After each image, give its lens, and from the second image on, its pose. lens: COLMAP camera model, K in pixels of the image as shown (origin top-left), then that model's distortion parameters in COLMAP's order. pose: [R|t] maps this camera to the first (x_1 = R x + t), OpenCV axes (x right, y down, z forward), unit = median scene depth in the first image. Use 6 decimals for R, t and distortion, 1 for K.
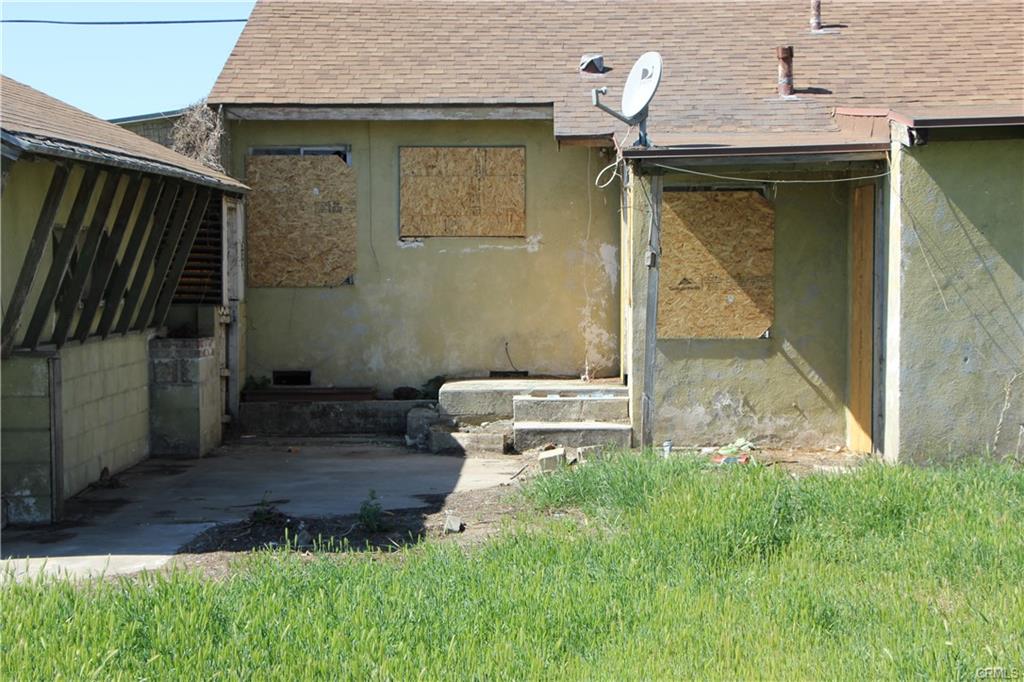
lens RADIAL K [[1878.9, 0, 515.5], [0, 1878.9, 361.5], [0, 0, 1]] dist [0.196650, 0.107665]
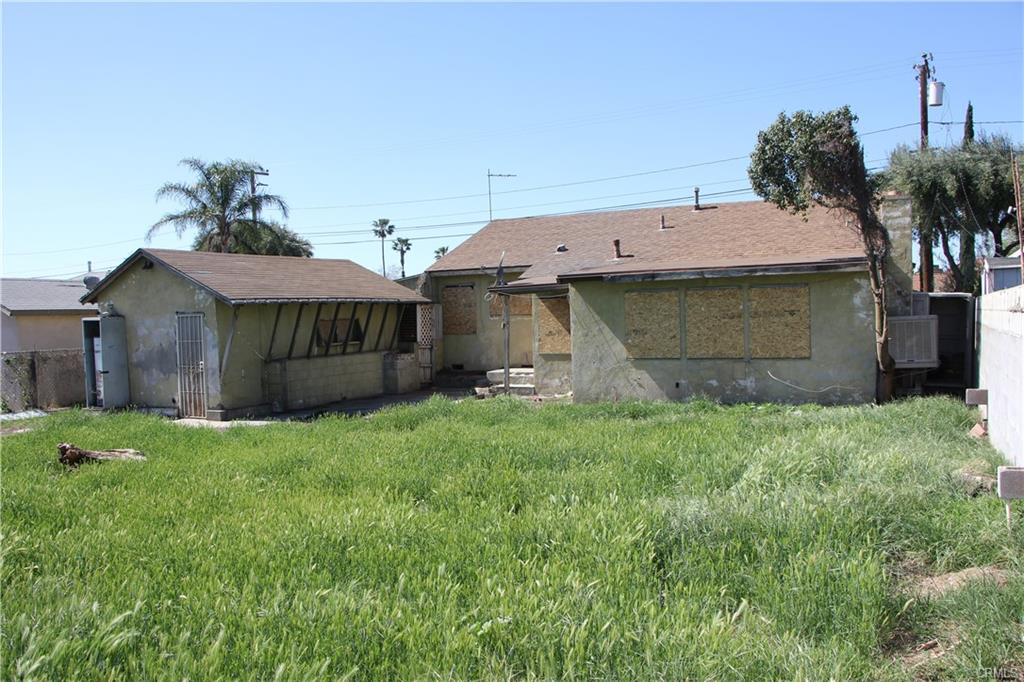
lens RADIAL K [[834.6, 0, 505.8], [0, 834.6, 357.7], [0, 0, 1]] dist [-0.192867, 0.157011]
pose [[0.899106, 0.000769, -0.437730, 0.501660], [0.001147, 0.999991, 0.004113, -0.010447], [0.437729, -0.004200, 0.899097, -0.079903]]
